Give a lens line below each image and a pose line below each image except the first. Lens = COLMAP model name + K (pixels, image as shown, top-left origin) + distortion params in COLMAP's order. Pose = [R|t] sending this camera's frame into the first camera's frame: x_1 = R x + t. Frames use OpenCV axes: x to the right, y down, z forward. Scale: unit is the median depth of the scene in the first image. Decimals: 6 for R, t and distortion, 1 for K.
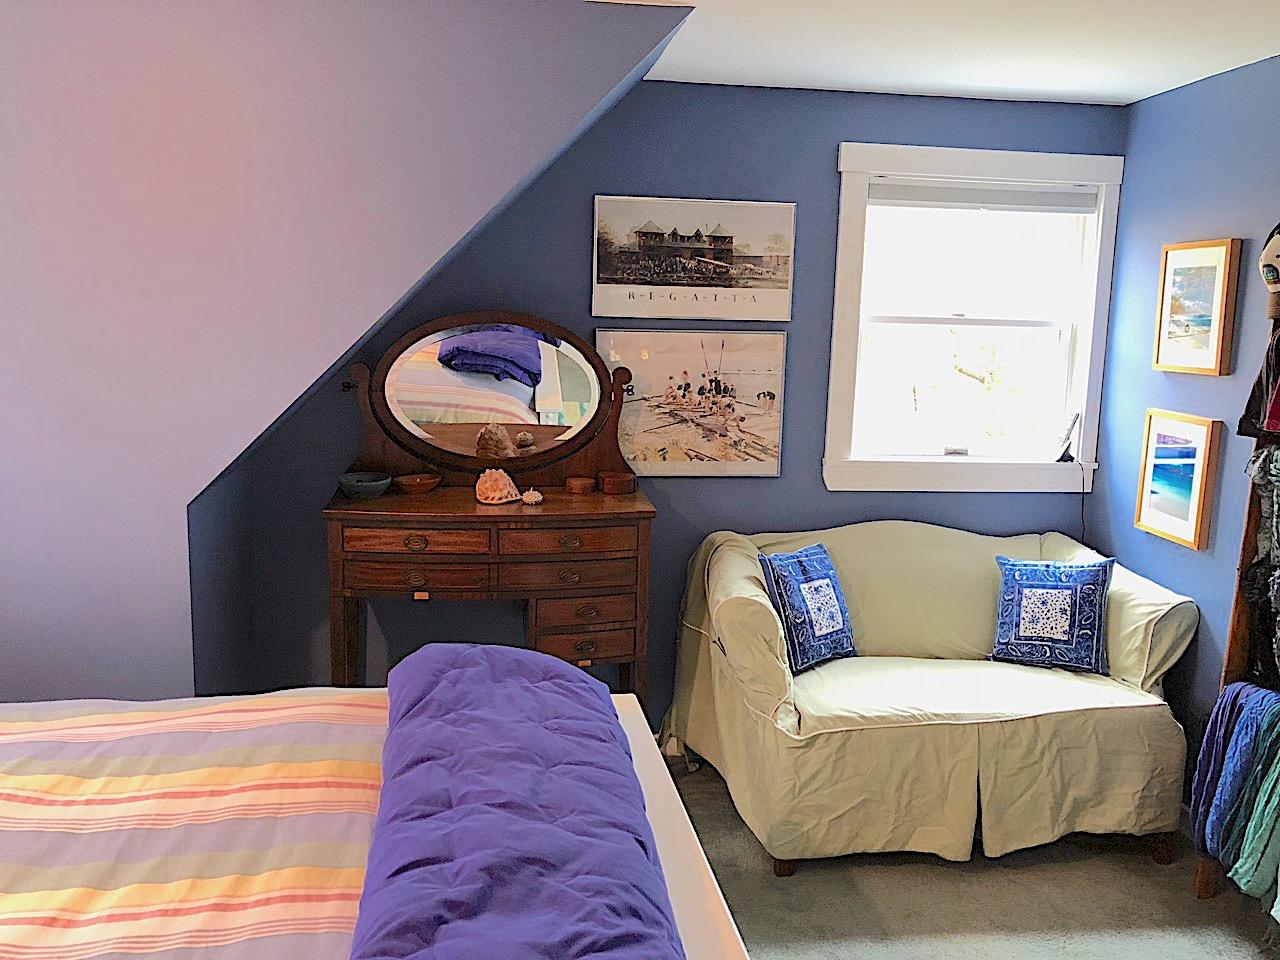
lens RADIAL K [[1075.3, 0, 633.2], [0, 1075.3, 483.2], [0, 0, 1]] dist [0.085895, -0.099062]
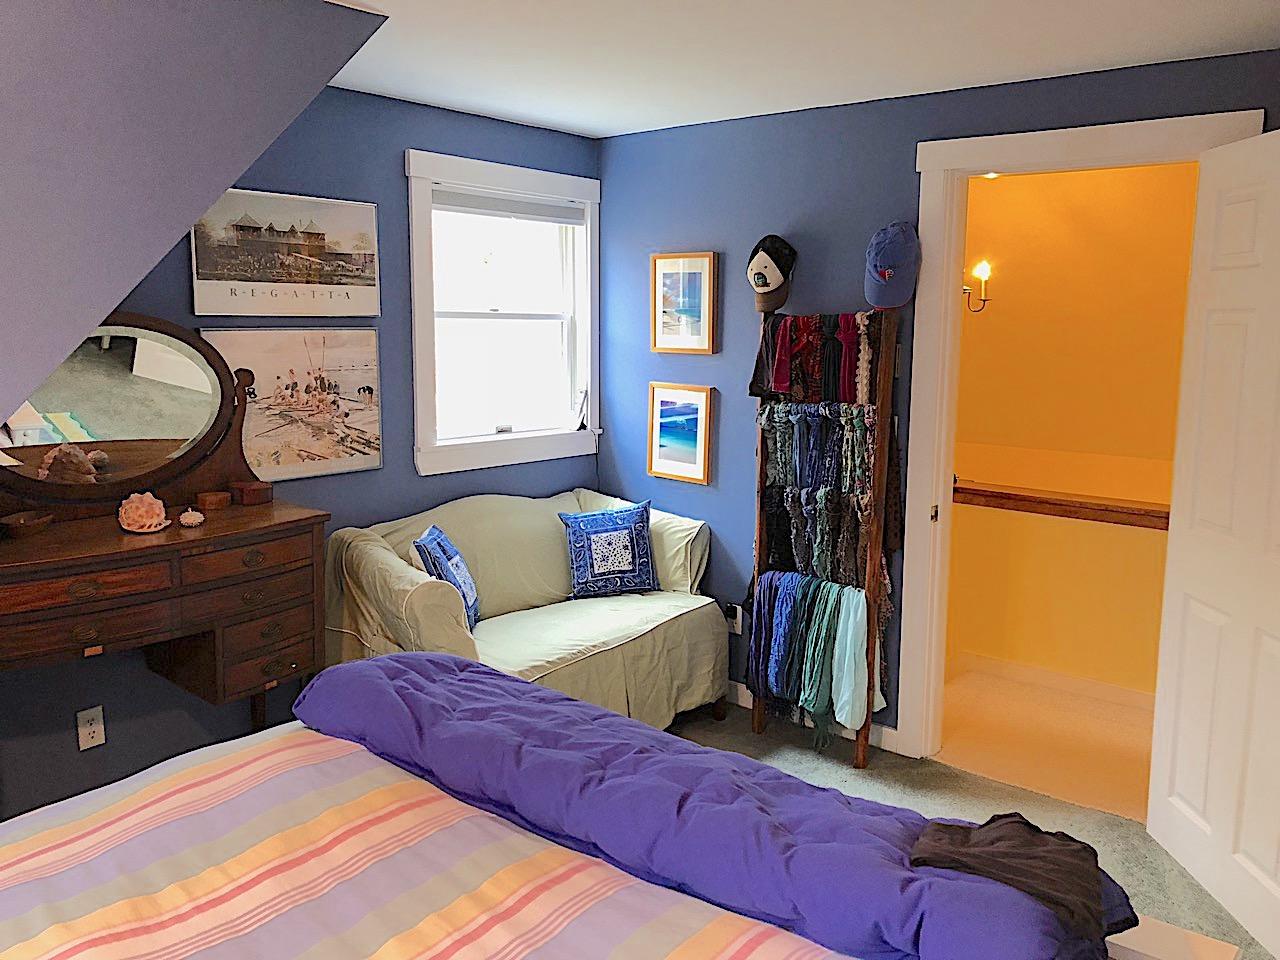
lens RADIAL K [[1075.3, 0, 649.5], [0, 1075.3, 481.5], [0, 0, 1]] dist [0.085895, -0.099062]
pose [[0.734902, -0.123260, 0.666878, -0.393540], [0.114185, 0.991795, 0.057484, -0.024856], [-0.668492, 0.033902, 0.742947, 0.061566]]
